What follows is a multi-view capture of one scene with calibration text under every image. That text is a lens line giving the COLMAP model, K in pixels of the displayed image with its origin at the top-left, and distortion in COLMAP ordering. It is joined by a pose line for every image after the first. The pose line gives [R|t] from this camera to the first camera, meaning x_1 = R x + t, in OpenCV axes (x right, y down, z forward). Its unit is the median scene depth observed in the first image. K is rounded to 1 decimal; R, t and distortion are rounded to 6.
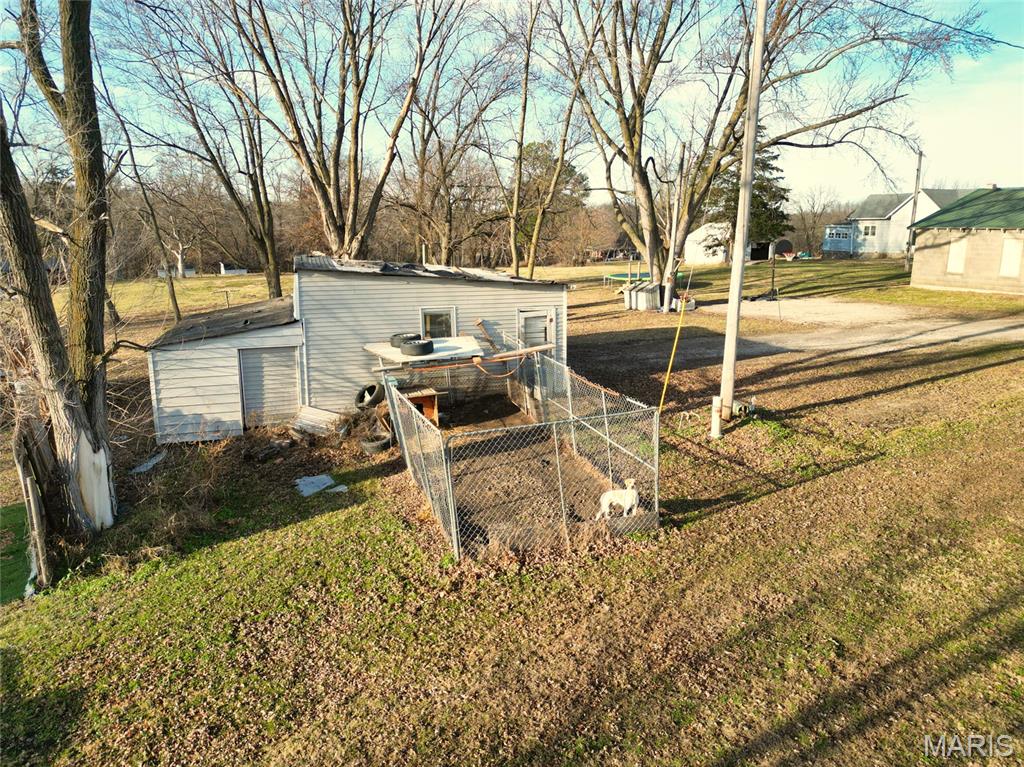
lens RADIAL K [[718.5, 0, 510.9], [0, 718.5, 385.6], [0, 0, 1]] dist [0.027084, -0.011188]
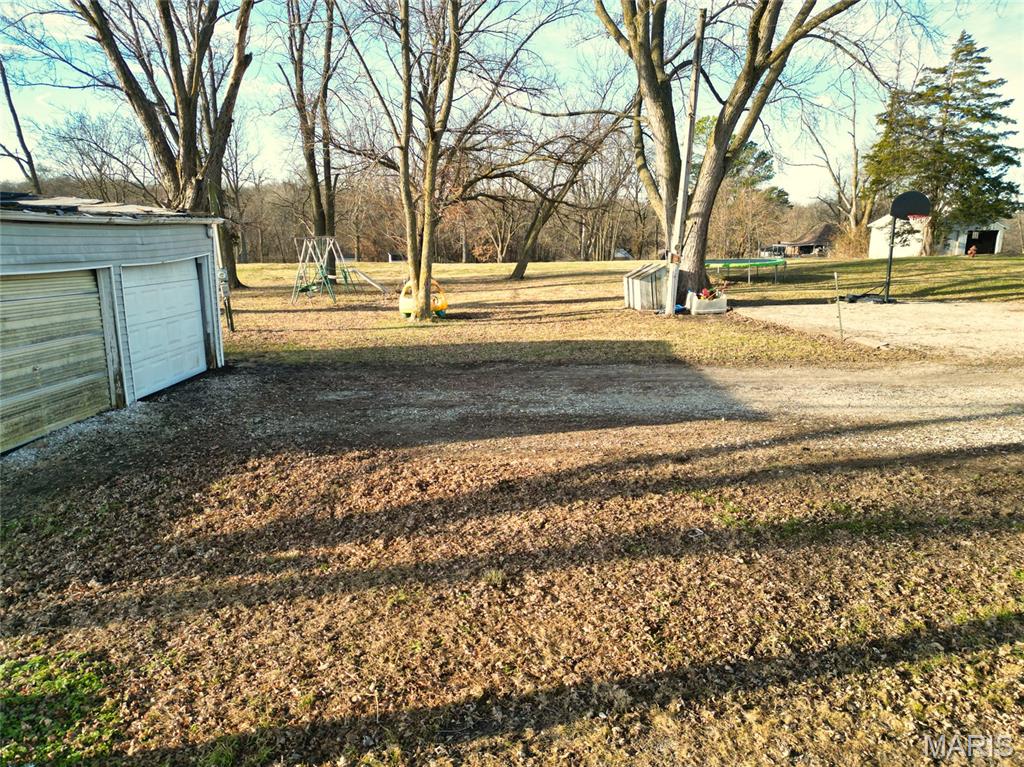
lens RADIAL K [[718.5, 0, 513.2], [0, 718.5, 383.7], [0, 0, 1]] dist [0.027084, -0.011188]
pose [[0.955692, 0.072857, -0.285211, 0.138394], [-0.073555, 0.997257, 0.008278, -0.021577], [0.285031, 0.013067, 0.958429, 0.211387]]
